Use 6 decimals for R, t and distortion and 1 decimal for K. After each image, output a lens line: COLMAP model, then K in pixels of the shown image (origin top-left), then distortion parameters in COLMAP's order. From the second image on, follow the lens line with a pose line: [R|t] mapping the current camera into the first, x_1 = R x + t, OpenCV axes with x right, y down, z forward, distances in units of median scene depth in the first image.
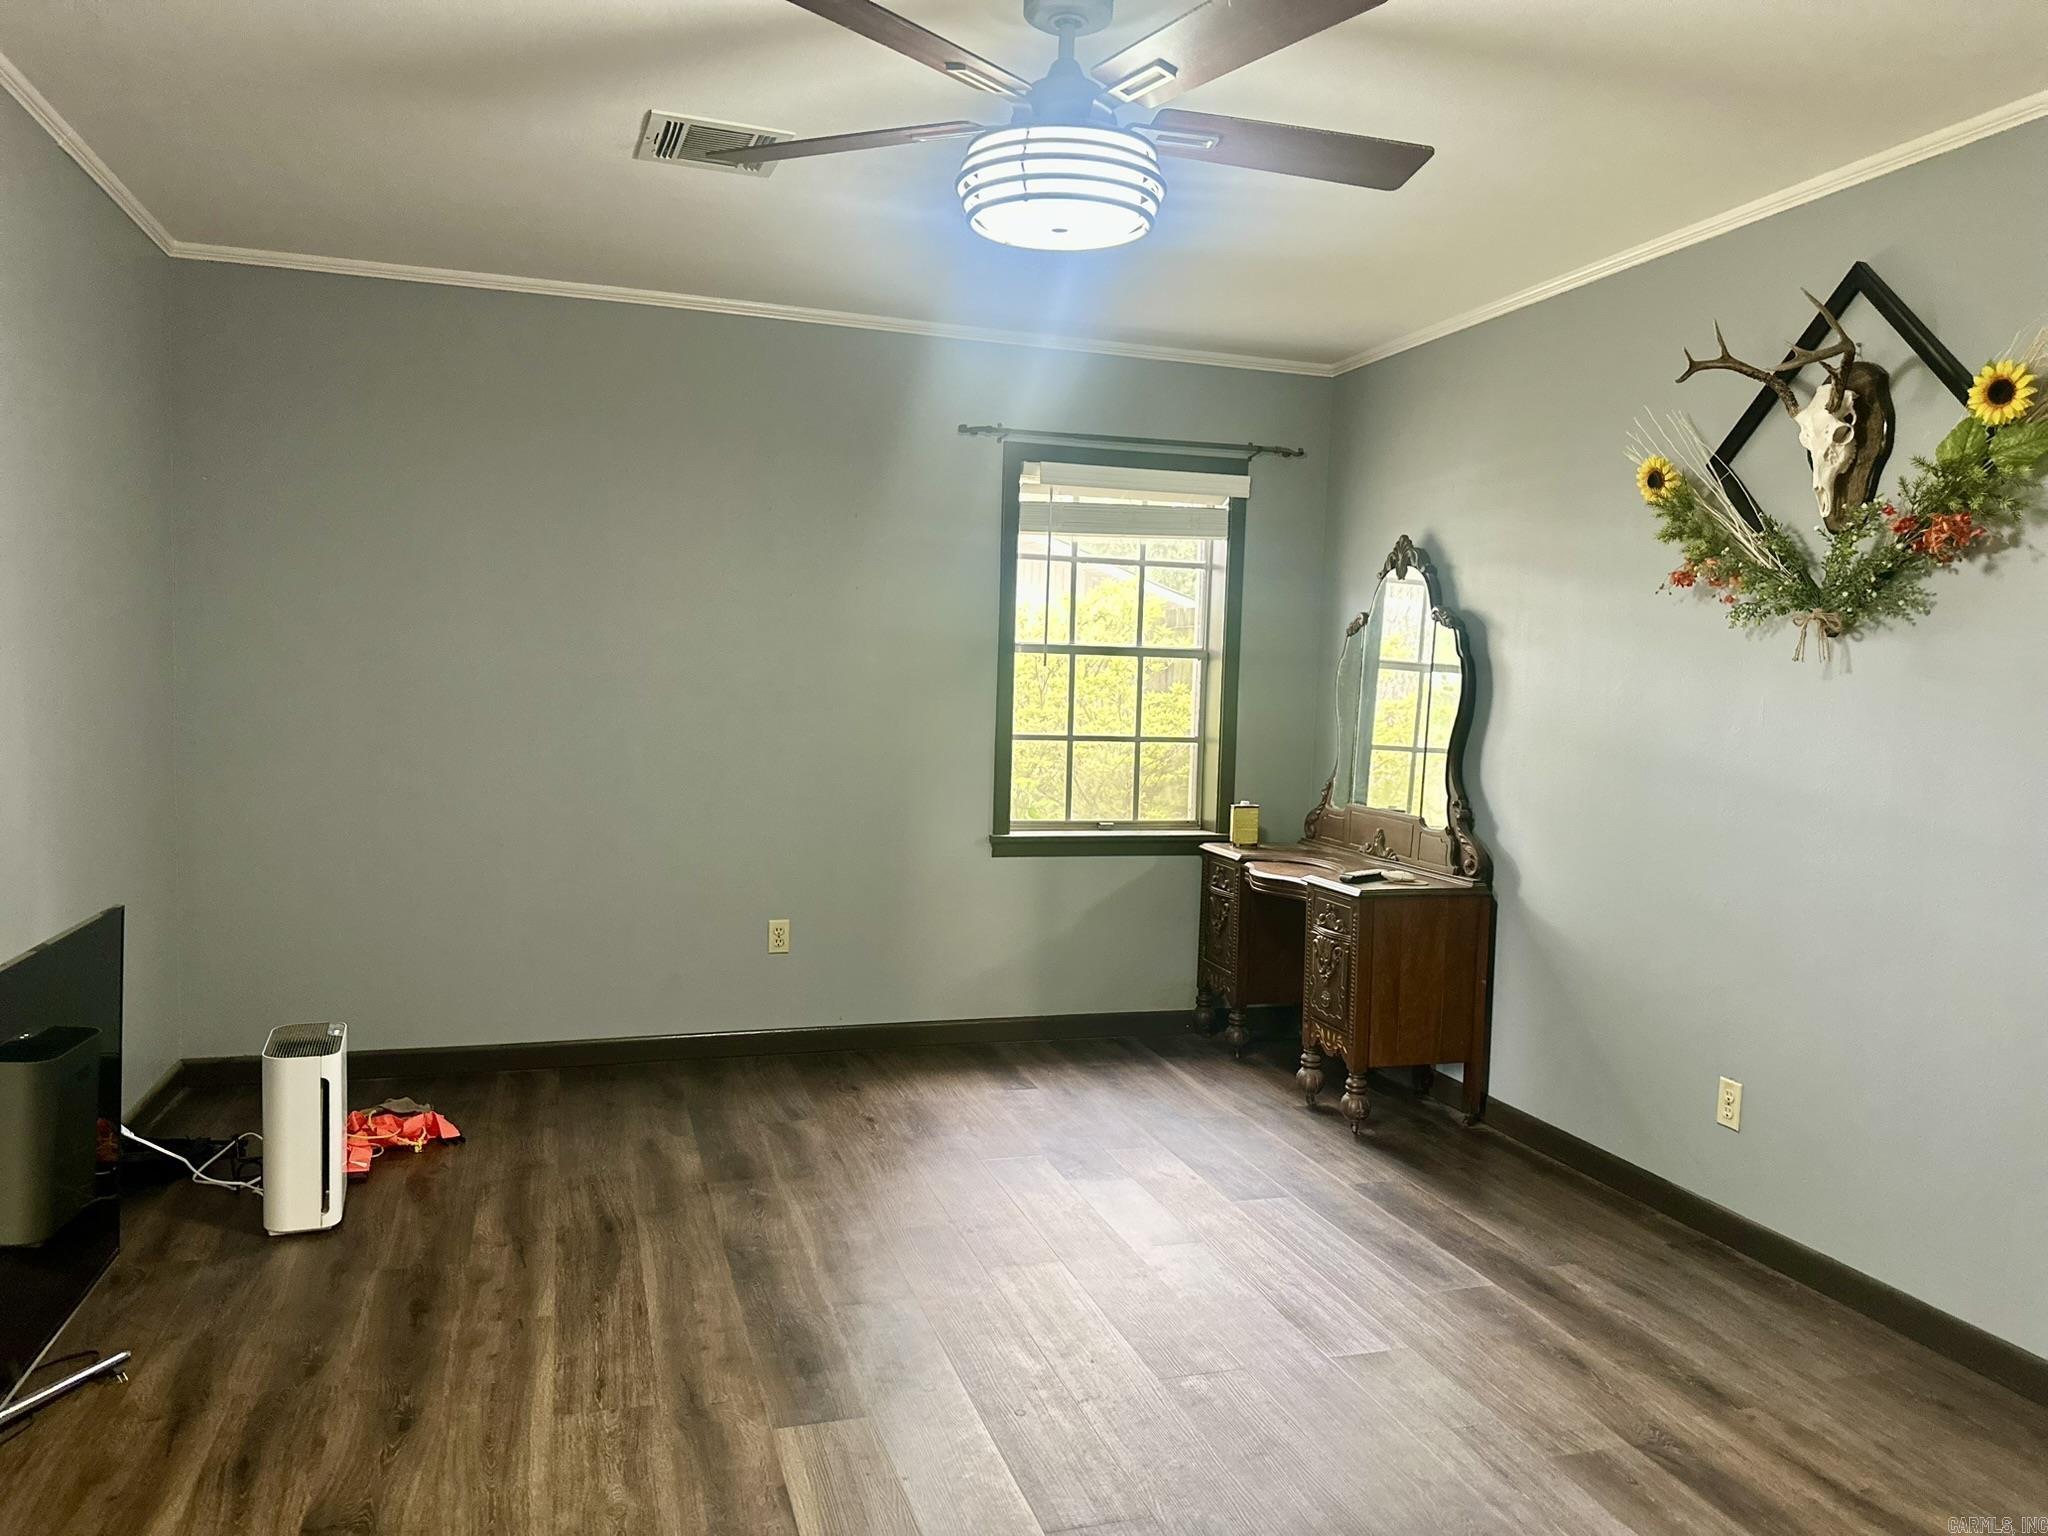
lens RADIAL K [[1442.0, 0, 1027.6], [0, 1442.0, 752.8], [0, 0, 1]] dist [0.066867, -0.061672]
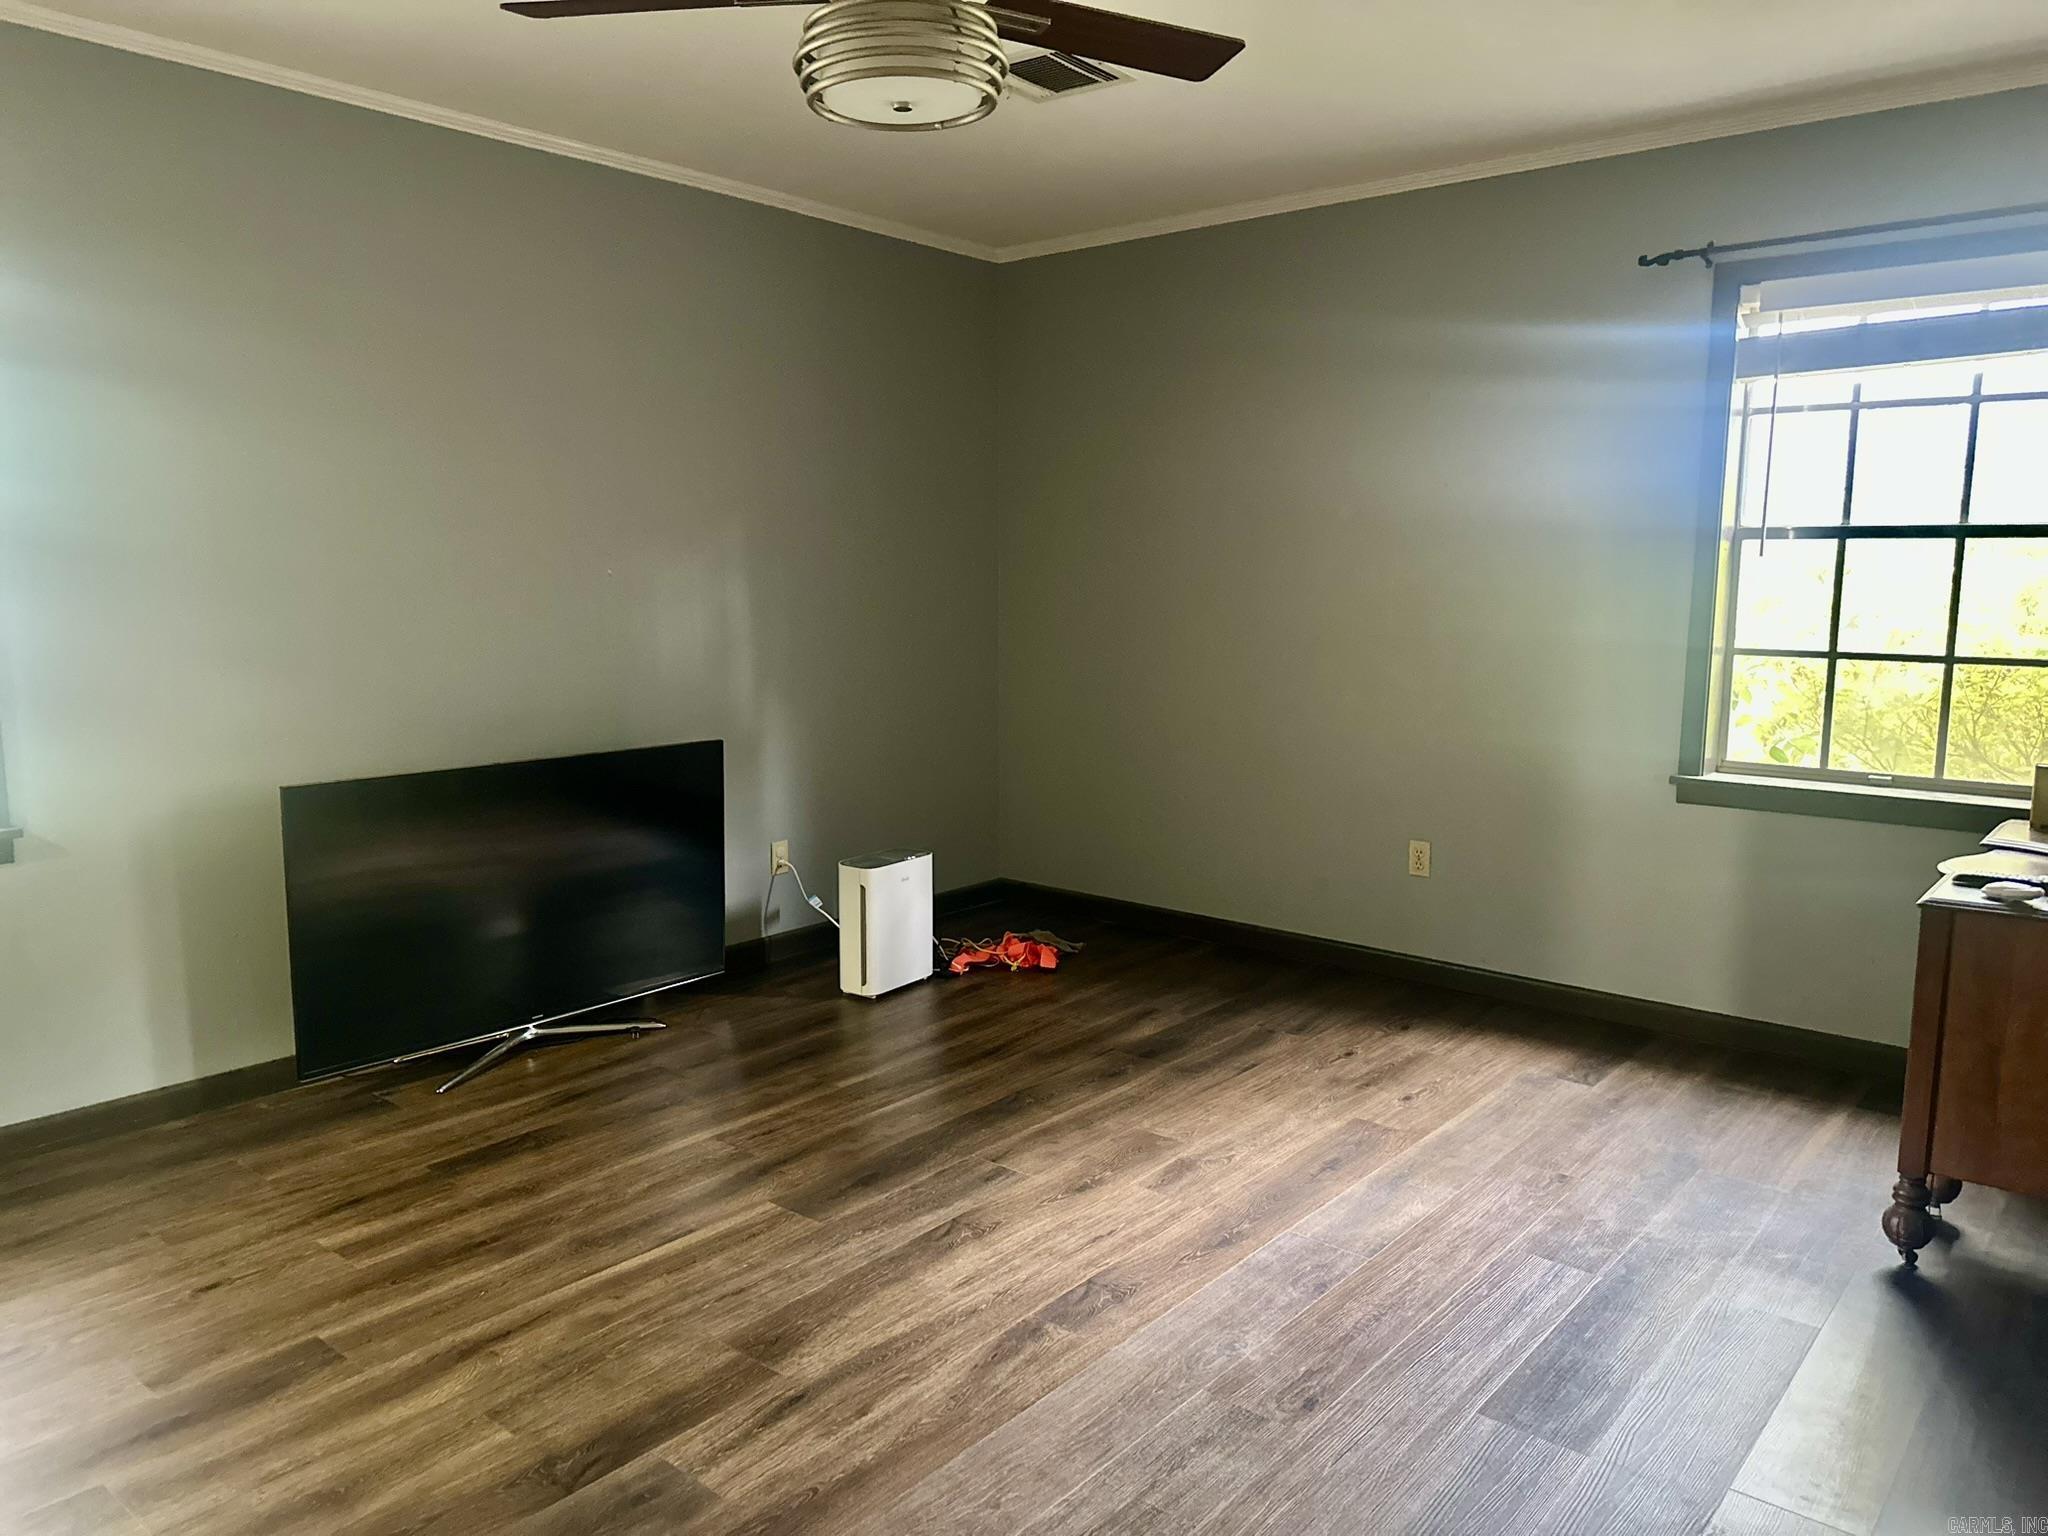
lens RADIAL K [[1442.0, 0, 1020.0], [0, 1442.0, 763.8], [0, 0, 1]] dist [0.066867, -0.061672]
pose [[0.531997, 0.088410, -0.842118, 0.496460], [-0.034152, 0.995965, 0.082987, -0.003367], [0.846057, -0.015389, 0.532870, 0.289375]]
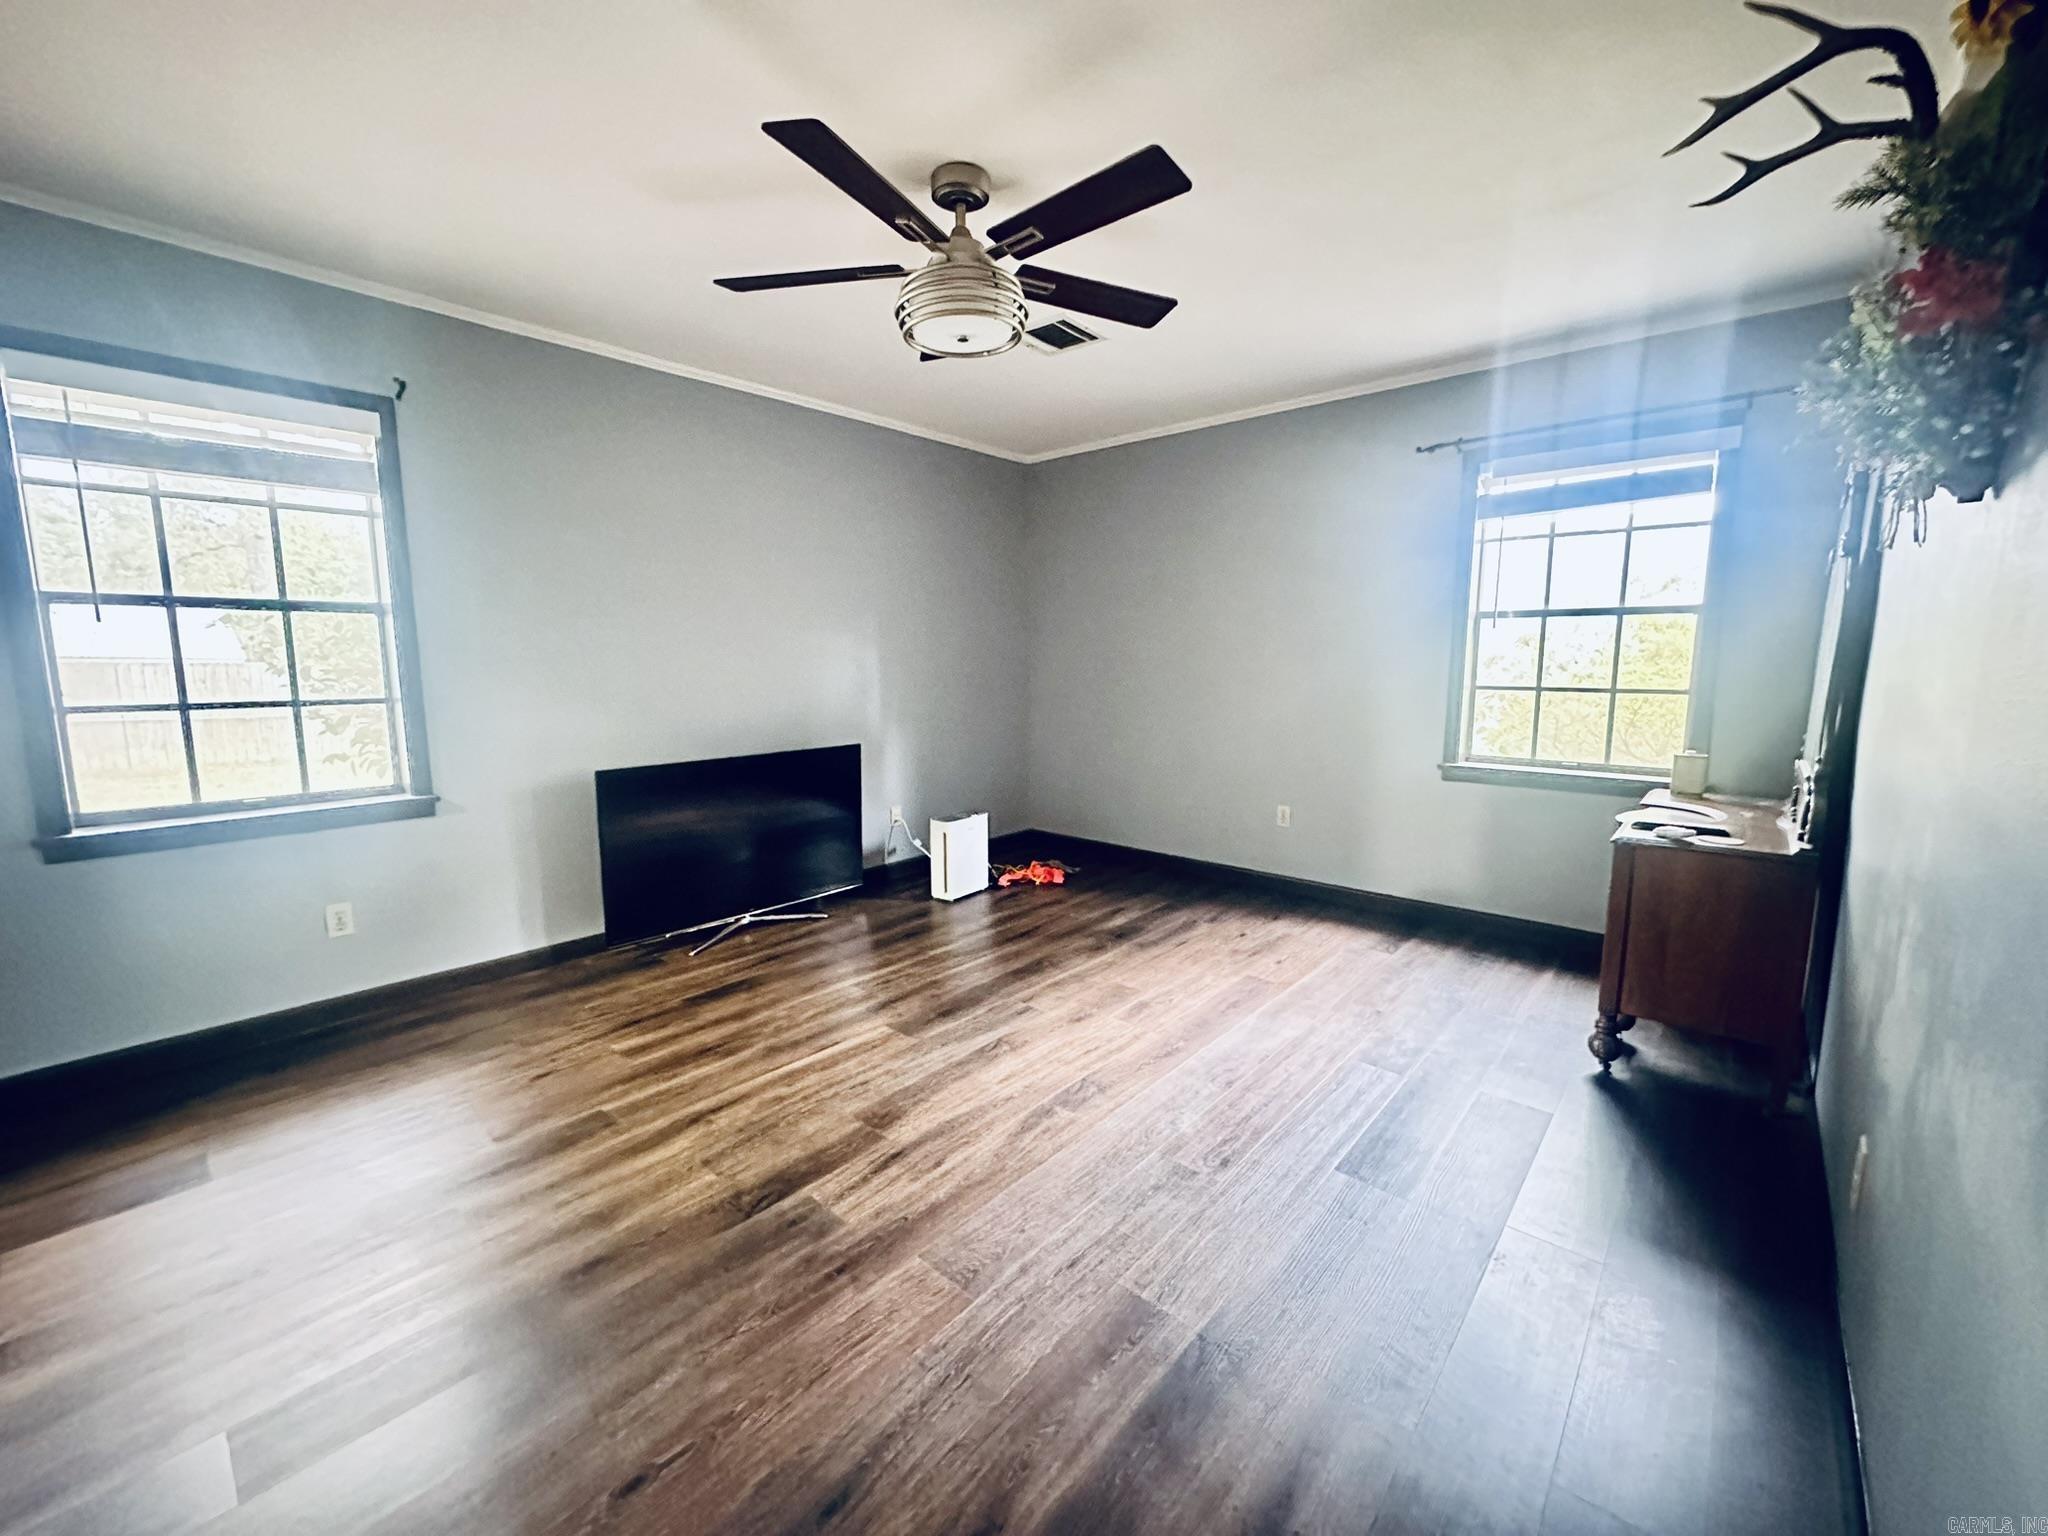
lens RADIAL K [[822.3, 0, 1016.5], [0, 822.3, 757.8], [0, 0, 1]] dist [-0.006114, 0.001695]
pose [[0.503680, 0.078884, -0.860281, 0.450522], [-0.028463, 0.996797, 0.074737, 0.008790], [0.863421, -0.013157, 0.504312, 0.323031]]
